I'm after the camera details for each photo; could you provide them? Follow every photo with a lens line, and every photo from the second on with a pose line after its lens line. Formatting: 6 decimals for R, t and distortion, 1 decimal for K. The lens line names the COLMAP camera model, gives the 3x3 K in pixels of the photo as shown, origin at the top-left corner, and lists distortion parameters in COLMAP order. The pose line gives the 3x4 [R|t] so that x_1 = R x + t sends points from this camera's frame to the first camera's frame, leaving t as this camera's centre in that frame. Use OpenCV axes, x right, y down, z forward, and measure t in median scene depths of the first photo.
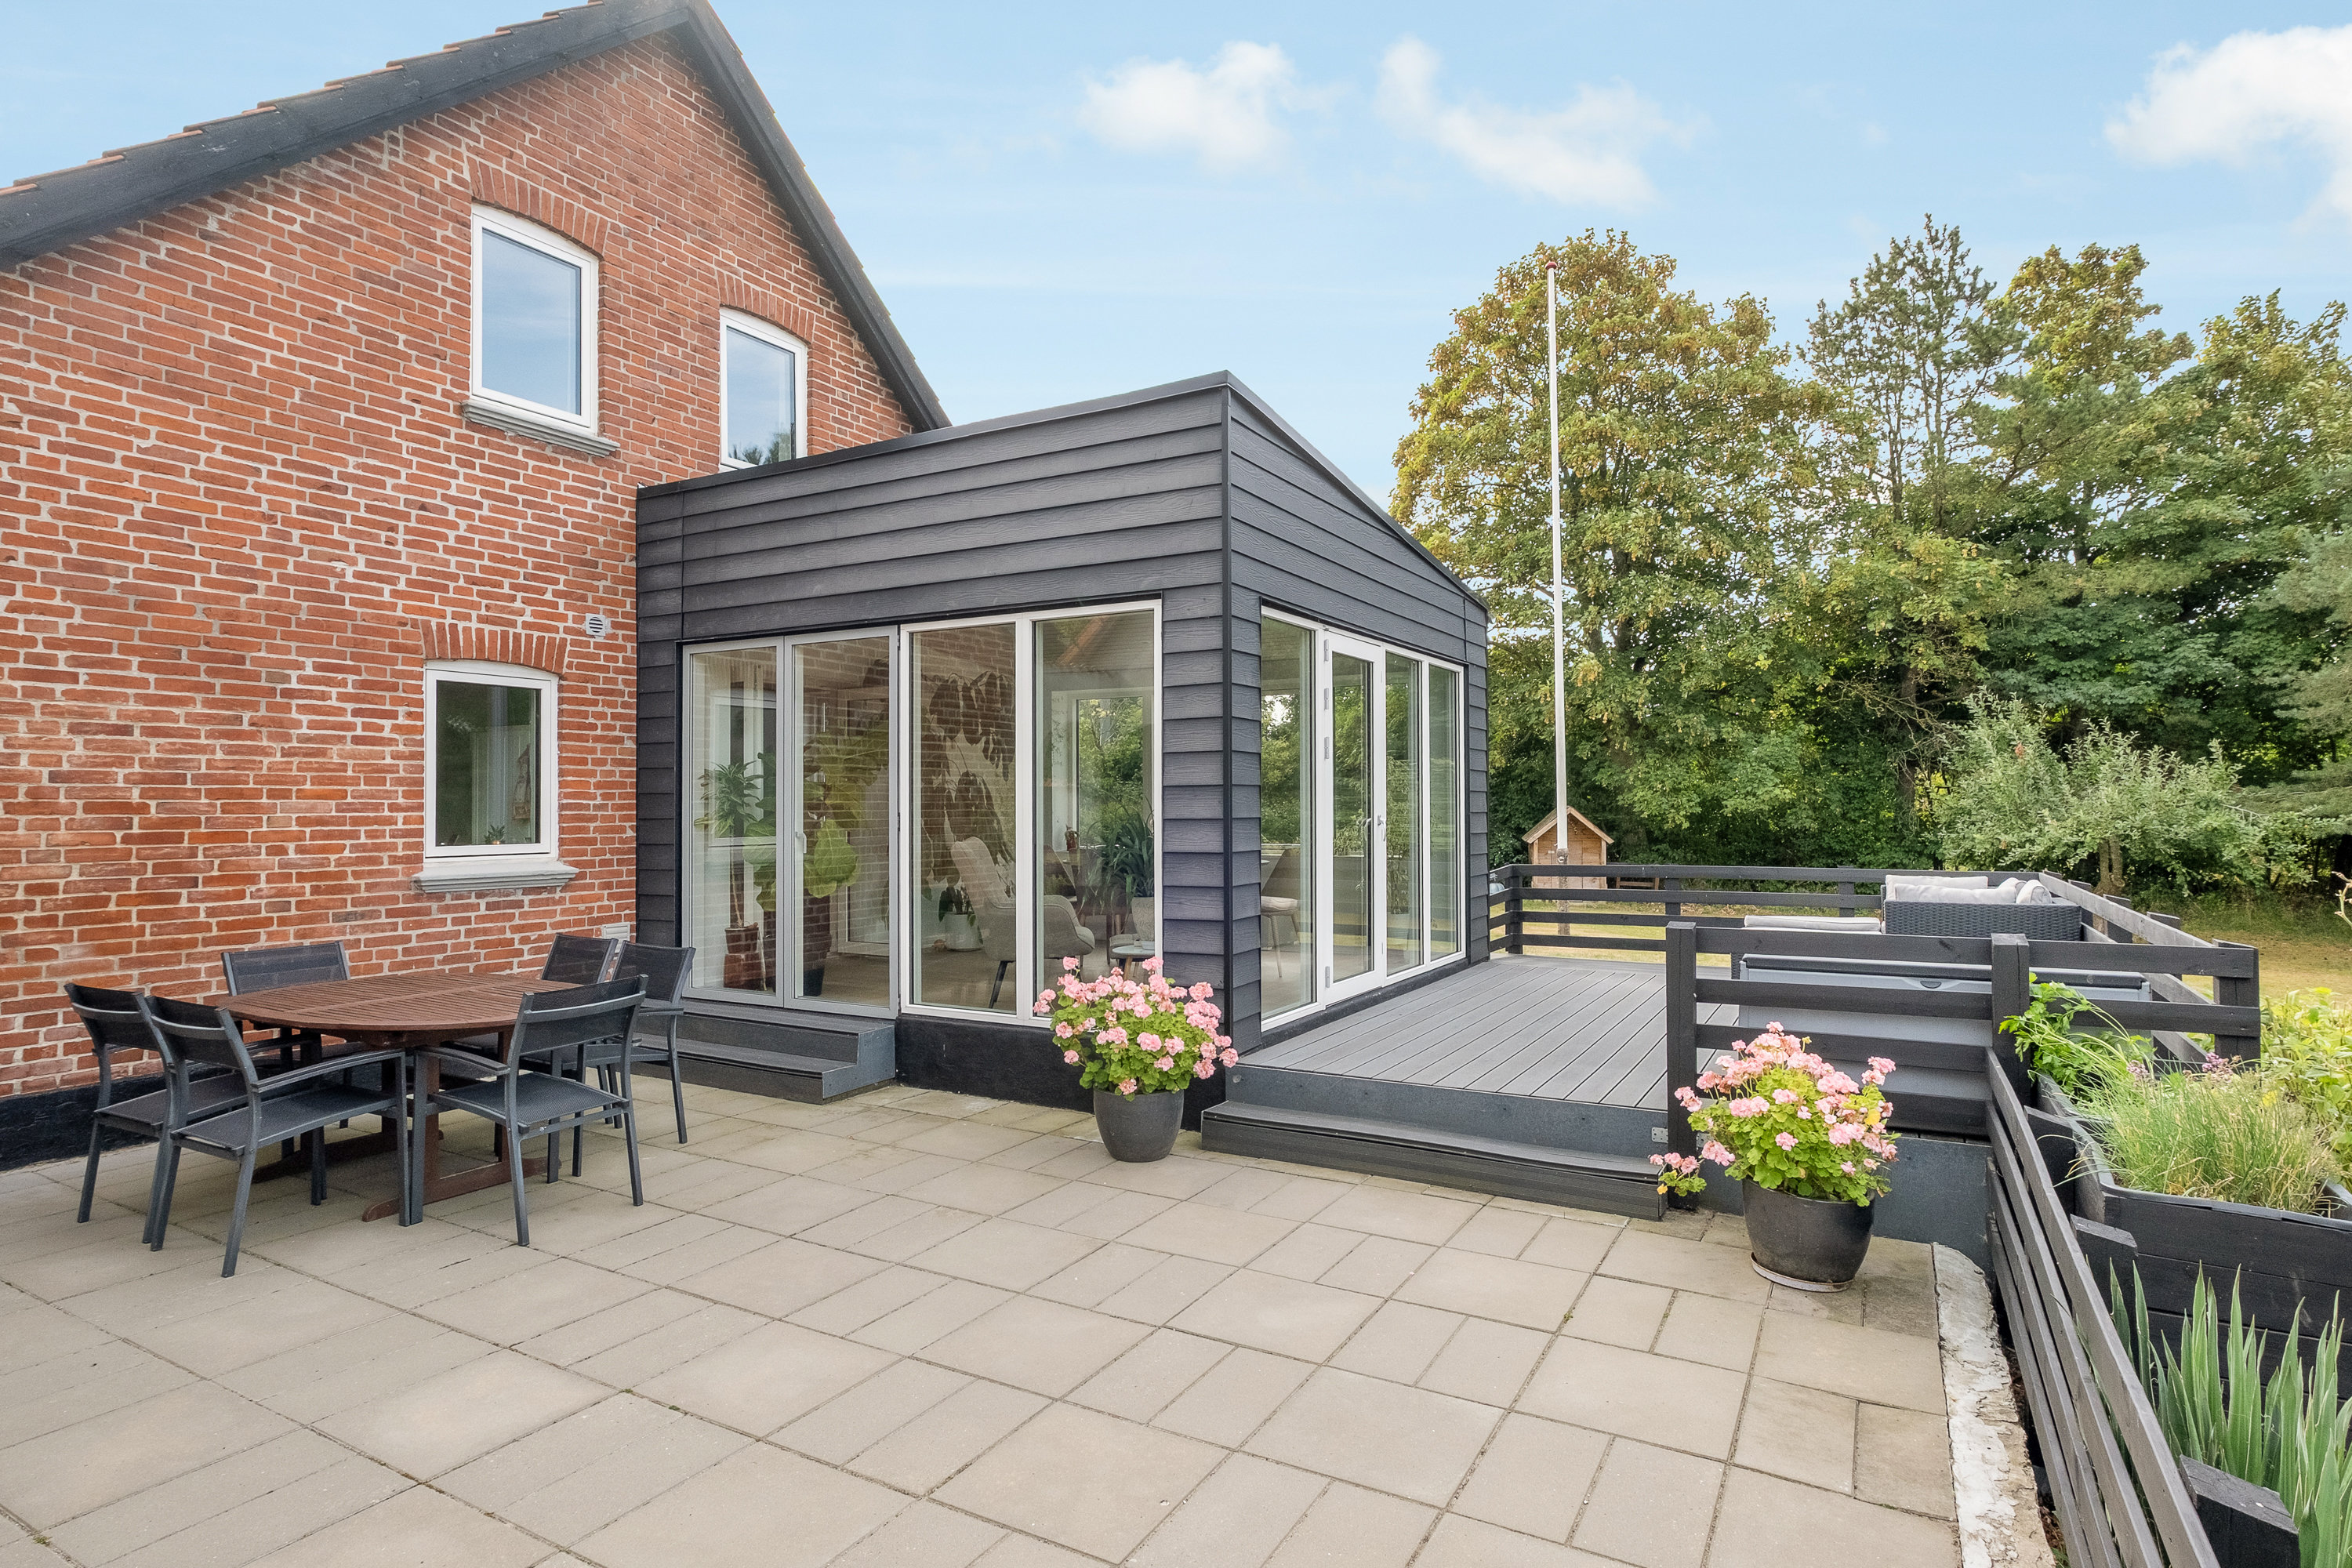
lens RADIAL K [[1212.8, 0, 1157.9], [0, 1212.8, 783.4], [0, 0, 1]] dist [0.002503, 0.000606]
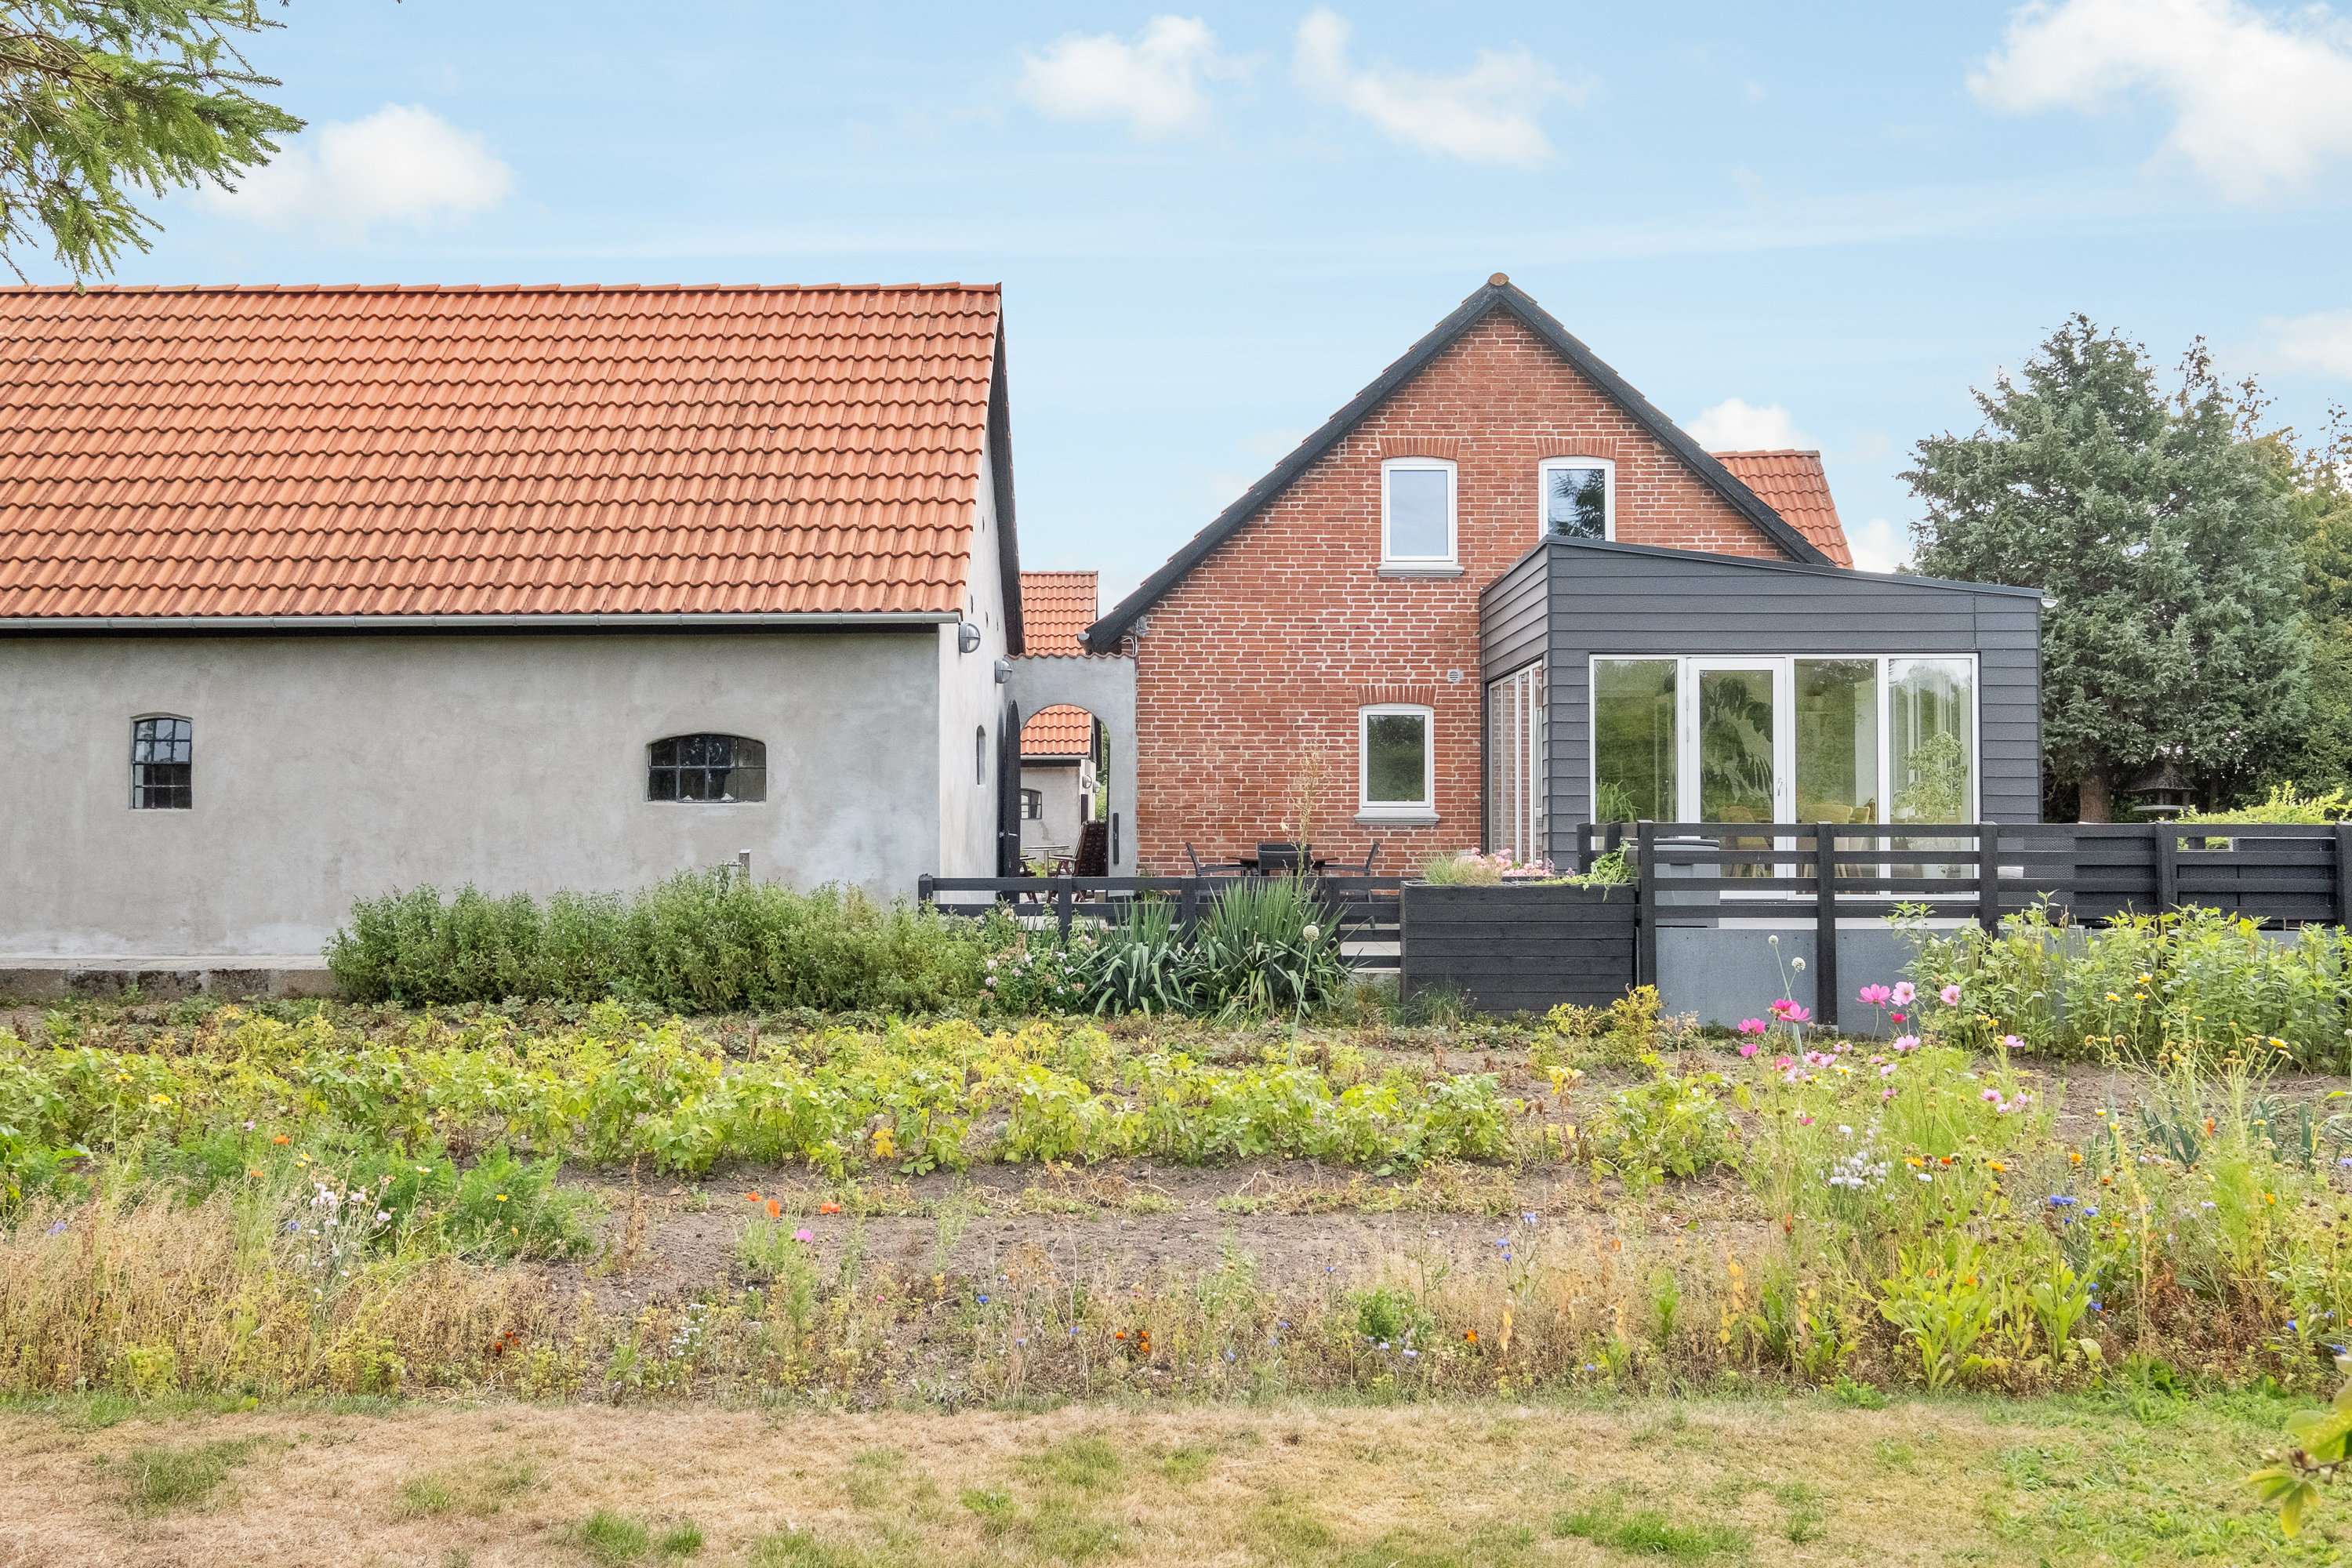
lens RADIAL K [[2029.9, 0, 1176.4], [0, 2029.9, 782.8], [0, 0, 1]] dist [0.002318, 0.000367]
pose [[0.487576, -0.002095, -0.873078, 2.043037], [0.013121, 0.999902, 0.004928, 0.002769], [0.872982, -0.013859, 0.487556, -0.828091]]
